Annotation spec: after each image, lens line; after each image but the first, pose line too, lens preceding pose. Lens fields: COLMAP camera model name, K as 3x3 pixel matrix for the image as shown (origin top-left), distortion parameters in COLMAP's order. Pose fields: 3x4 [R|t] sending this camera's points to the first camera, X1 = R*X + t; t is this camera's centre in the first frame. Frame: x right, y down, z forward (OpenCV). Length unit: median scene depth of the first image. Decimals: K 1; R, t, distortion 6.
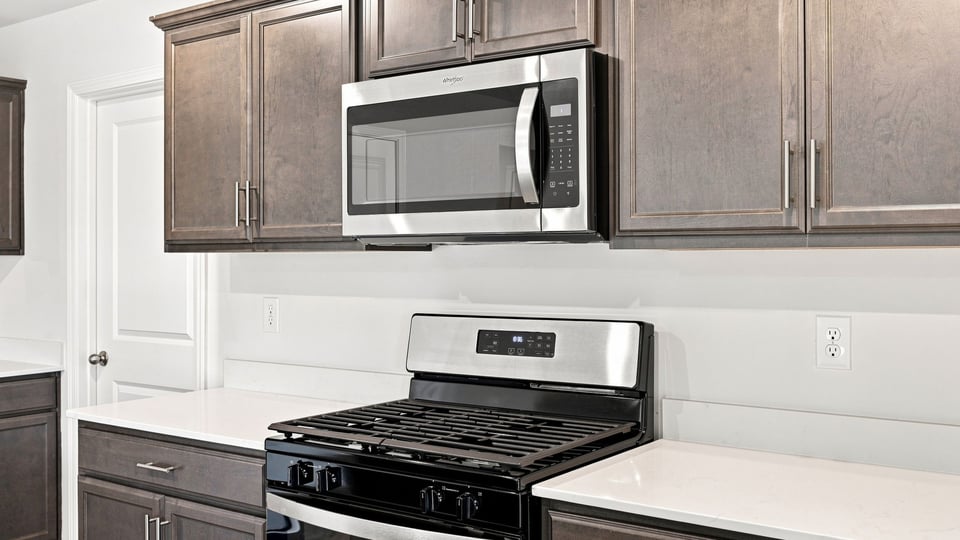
lens RADIAL K [[956.0, 0, 469.8], [0, 956.0, 257.4], [0, 0, 1]] dist [-0.035974, 0.023143]
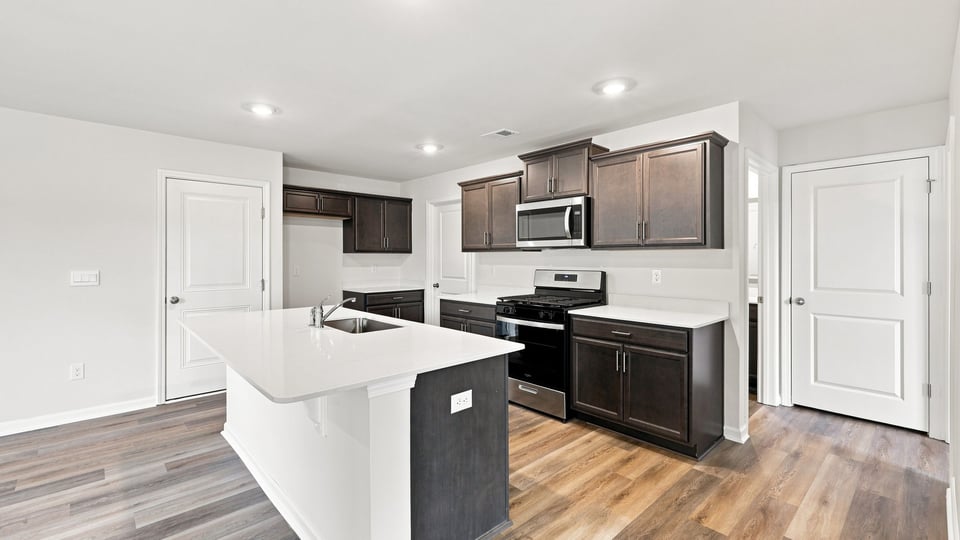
lens RADIAL K [[411.8, 0, 471.0], [0, 411.8, 259.8], [0, 0, 1]] dist [0.000644, 0.000045]
pose [[0.979379, 0.002888, -0.202010, 0.013179], [-0.001157, 0.999962, 0.008689, 0.012814], [0.202028, -0.008276, 0.979345, -0.576847]]
